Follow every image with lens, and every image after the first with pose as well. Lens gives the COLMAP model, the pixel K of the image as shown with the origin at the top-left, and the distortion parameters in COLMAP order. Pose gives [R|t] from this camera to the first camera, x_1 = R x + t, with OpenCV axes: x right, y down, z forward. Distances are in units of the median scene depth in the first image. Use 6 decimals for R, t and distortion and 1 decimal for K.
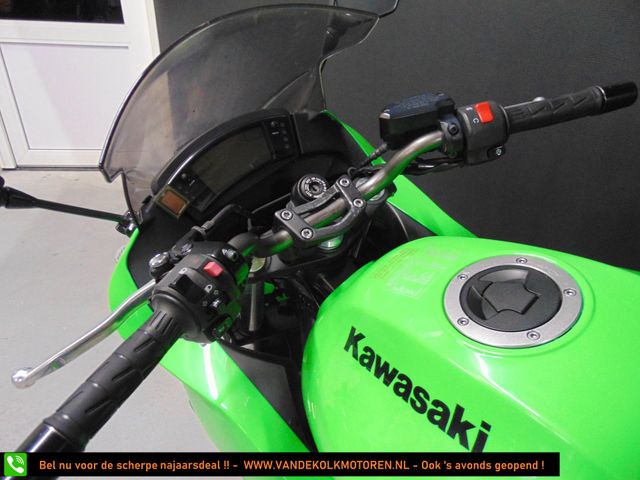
lens RADIAL K [[481.0, 0, 320.0], [0, 481.0, 240.0], [0, 0, 1]] dist [-0.033201, 0.083231]
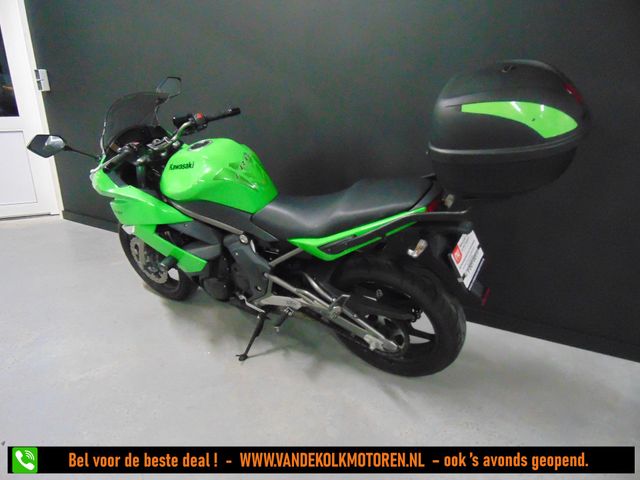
lens RADIAL K [[481.0, 0, 320.0], [0, 481.0, 240.0], [0, 0, 1]] dist [-0.033201, 0.083231]
pose [[0.951348, -0.129404, 0.279628, 0.049467], [0.175552, 0.973469, -0.146765, 1.427550], [-0.253217, 0.188714, 0.948825, -2.698346]]
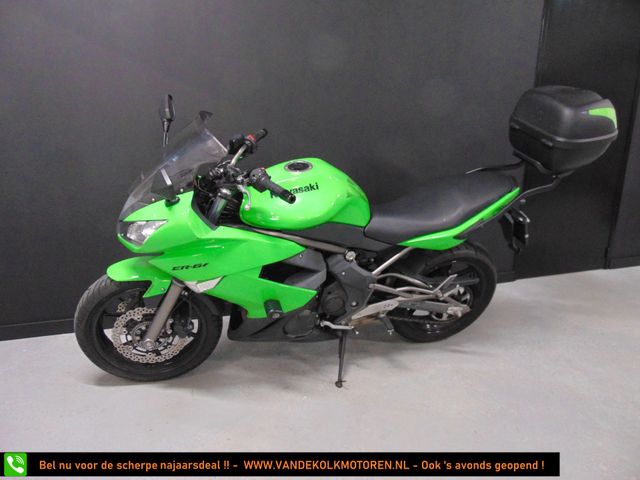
lens RADIAL K [[481.0, 0, 320.0], [0, 481.0, 240.0], [0, 0, 1]] dist [-0.033201, 0.083231]
pose [[0.402537, -0.265568, 0.876035, -2.602434], [0.457872, 0.887090, 0.058528, 0.398352], [-0.792665, 0.377552, 0.478683, -0.745732]]
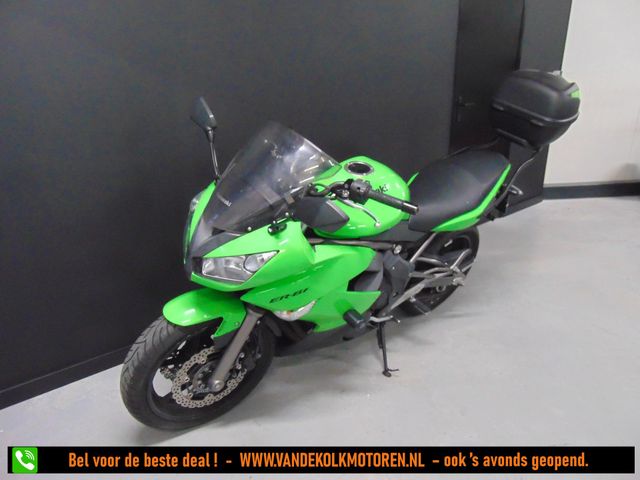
lens RADIAL K [[481.0, 0, 320.0], [0, 481.0, 240.0], [0, 0, 1]] dist [-0.033201, 0.083231]
pose [[0.020986, -0.370259, 0.928691, -2.735029], [0.510204, 0.802804, 0.308540, -0.623040], [-0.859797, 0.467347, 0.205755, 0.519298]]
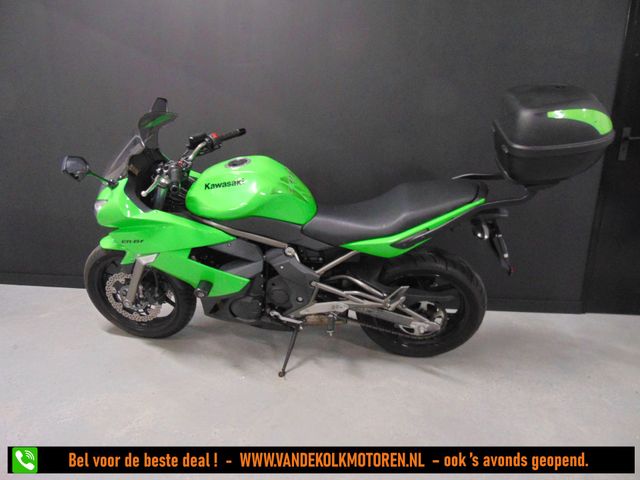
lens RADIAL K [[481.0, 0, 320.0], [0, 481.0, 240.0], [0, 0, 1]] dist [-0.033201, 0.083231]
pose [[0.739388, -0.198650, 0.643306, -1.633910], [0.344354, 0.932631, -0.107794, 1.192125], [-0.578554, 0.301227, 0.757982, -2.105755]]
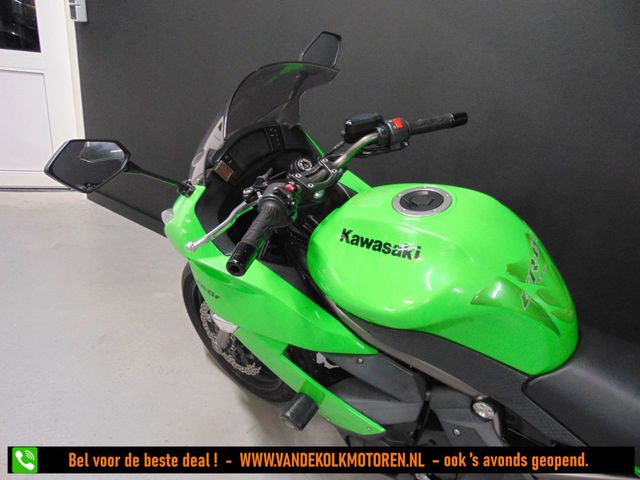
lens RADIAL K [[481.0, 0, 320.0], [0, 481.0, 240.0], [0, 0, 1]] dist [-0.033201, 0.083231]
pose [[0.965898, -0.024811, 0.257732, -0.450800], [0.044552, 0.996478, -0.071038, 0.310853], [-0.255062, 0.080098, 0.963602, -0.708221]]
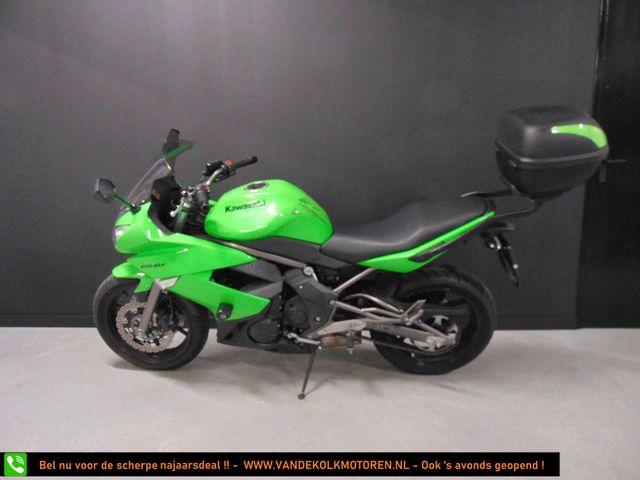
lens RADIAL K [[481.0, 0, 320.0], [0, 481.0, 240.0], [0, 0, 1]] dist [-0.033201, 0.083231]
pose [[0.689847, -0.157398, 0.706638, -2.006220], [0.385783, 0.905871, -0.174840, 1.269022], [-0.612604, 0.393221, 0.685634, -1.892071]]
